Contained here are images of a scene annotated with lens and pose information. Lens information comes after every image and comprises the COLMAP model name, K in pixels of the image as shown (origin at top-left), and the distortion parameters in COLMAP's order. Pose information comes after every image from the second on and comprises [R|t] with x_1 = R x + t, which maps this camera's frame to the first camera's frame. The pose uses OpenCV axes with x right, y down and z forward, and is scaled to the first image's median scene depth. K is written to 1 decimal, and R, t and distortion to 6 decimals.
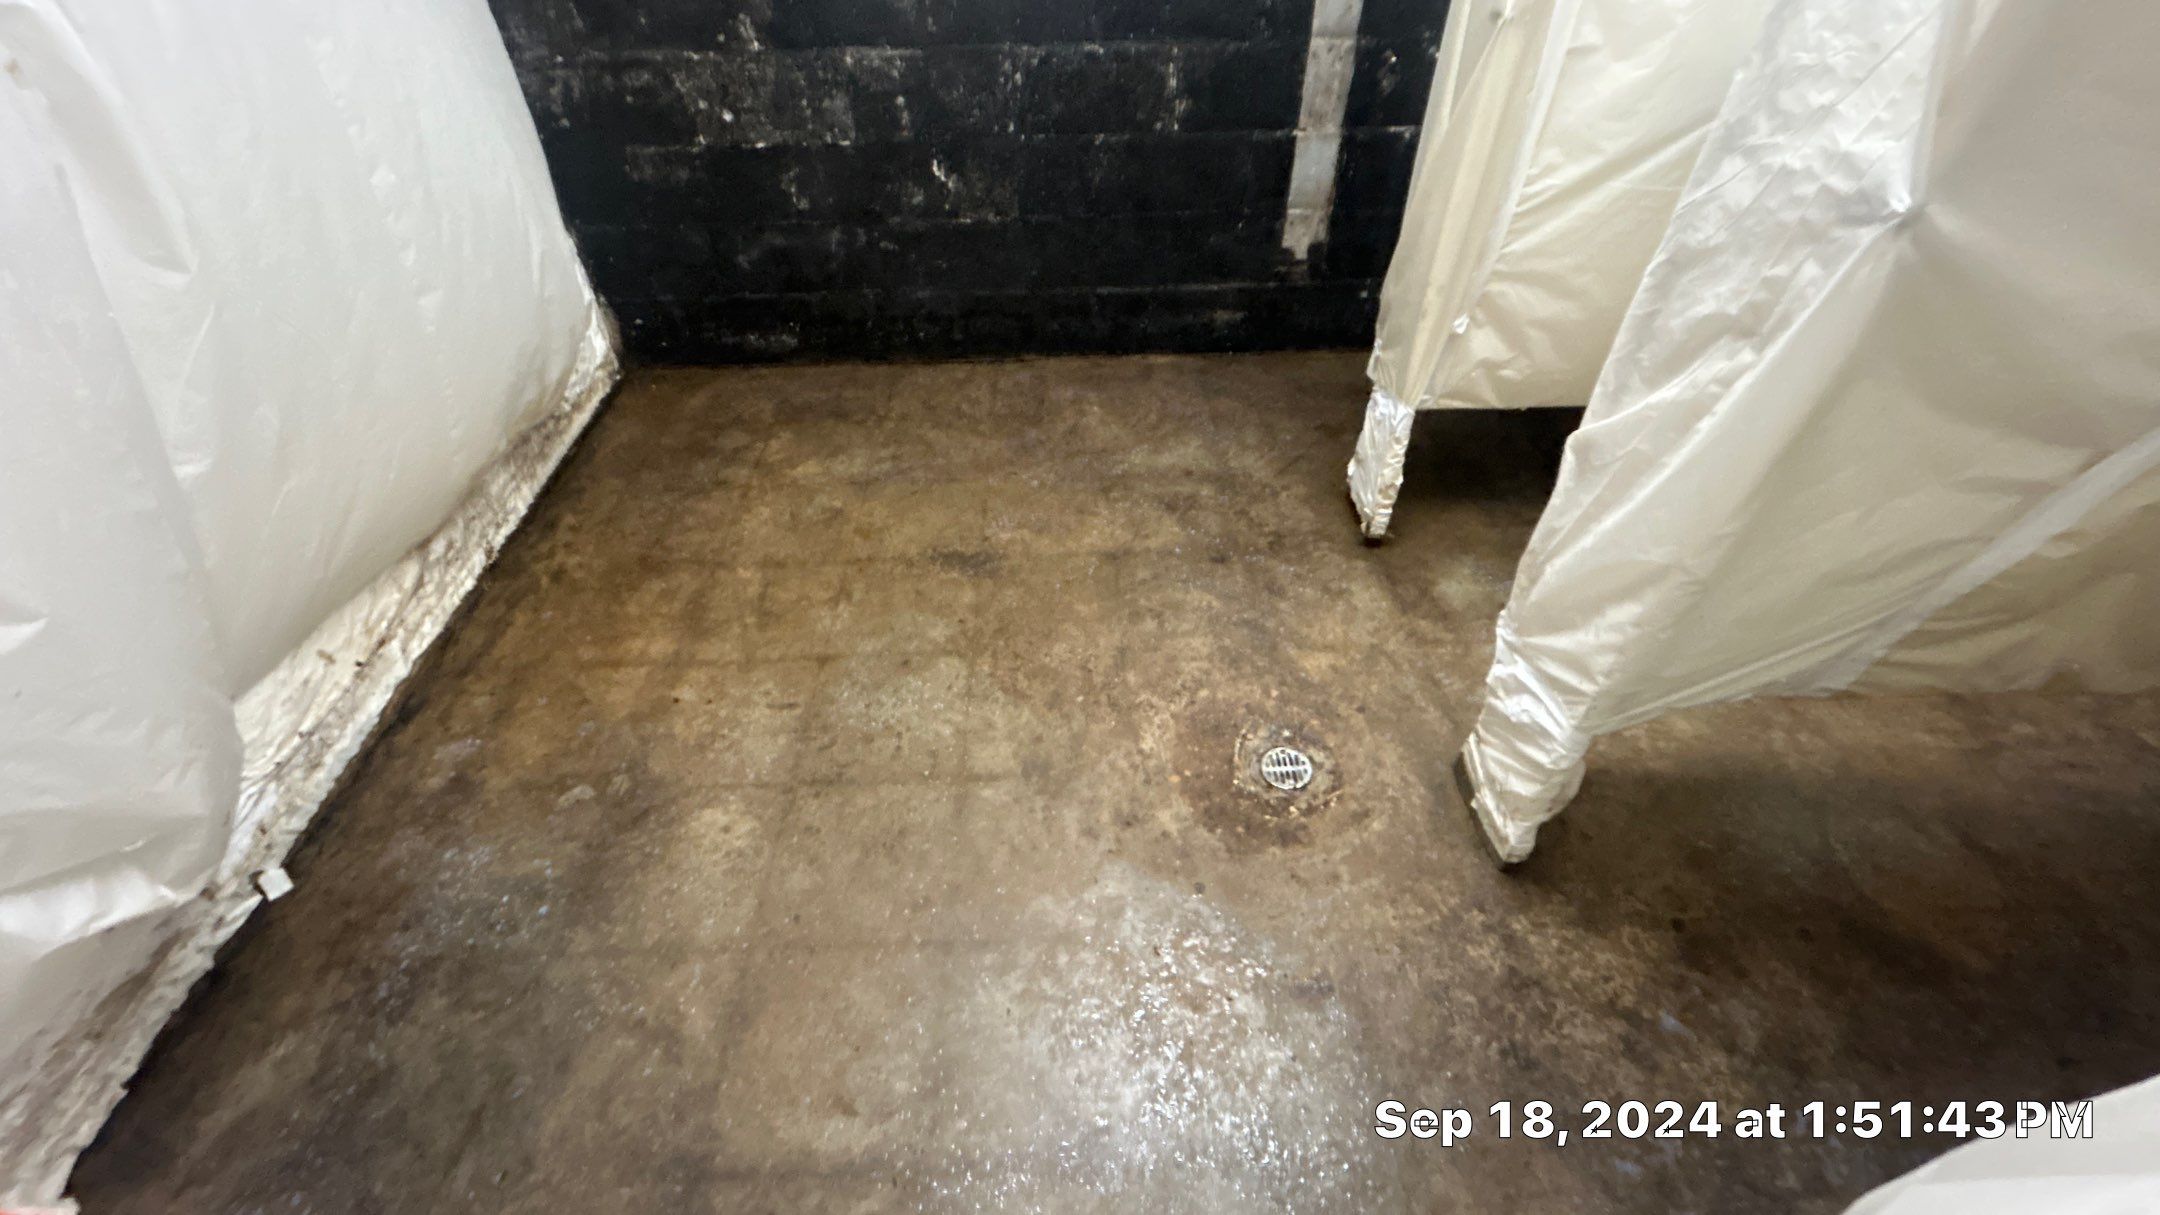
lens RADIAL K [[878.5, 0, 1076.7], [0, 878.5, 608.8], [0, 0, 1]] dist [0.003462, -0.000545]
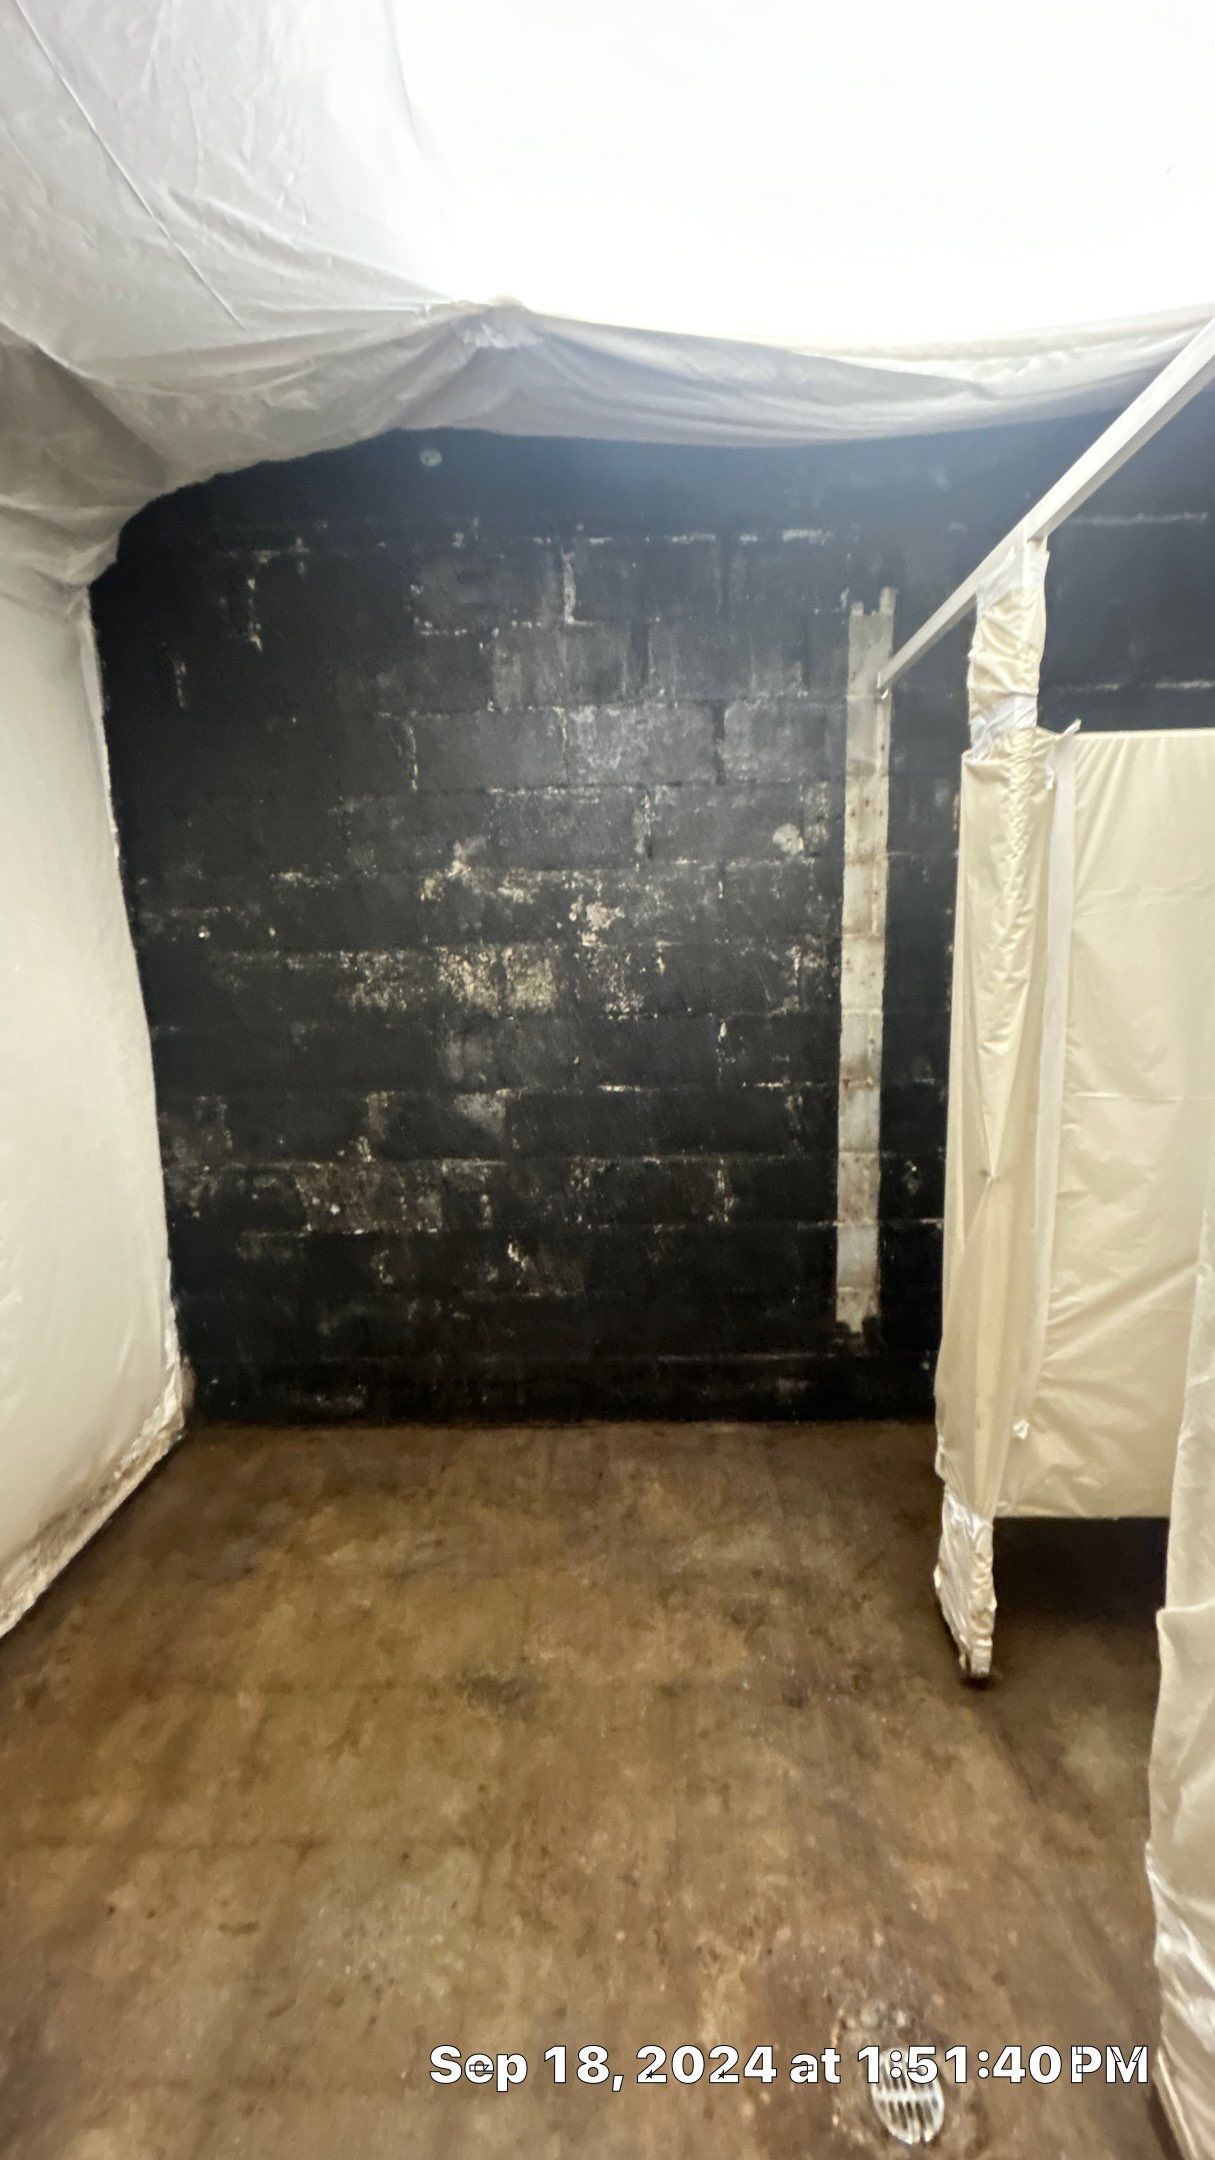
lens RADIAL K [[878.5, 0, 614.3], [0, 878.5, 1082.9], [0, 0, 1]] dist [0.003462, -0.000545]
pose [[0.998239, -0.004504, -0.059149, 0.040160], [-0.028431, 0.838805, -0.543689, -0.088042], [0.052063, 0.544414, 0.837200, -0.039043]]
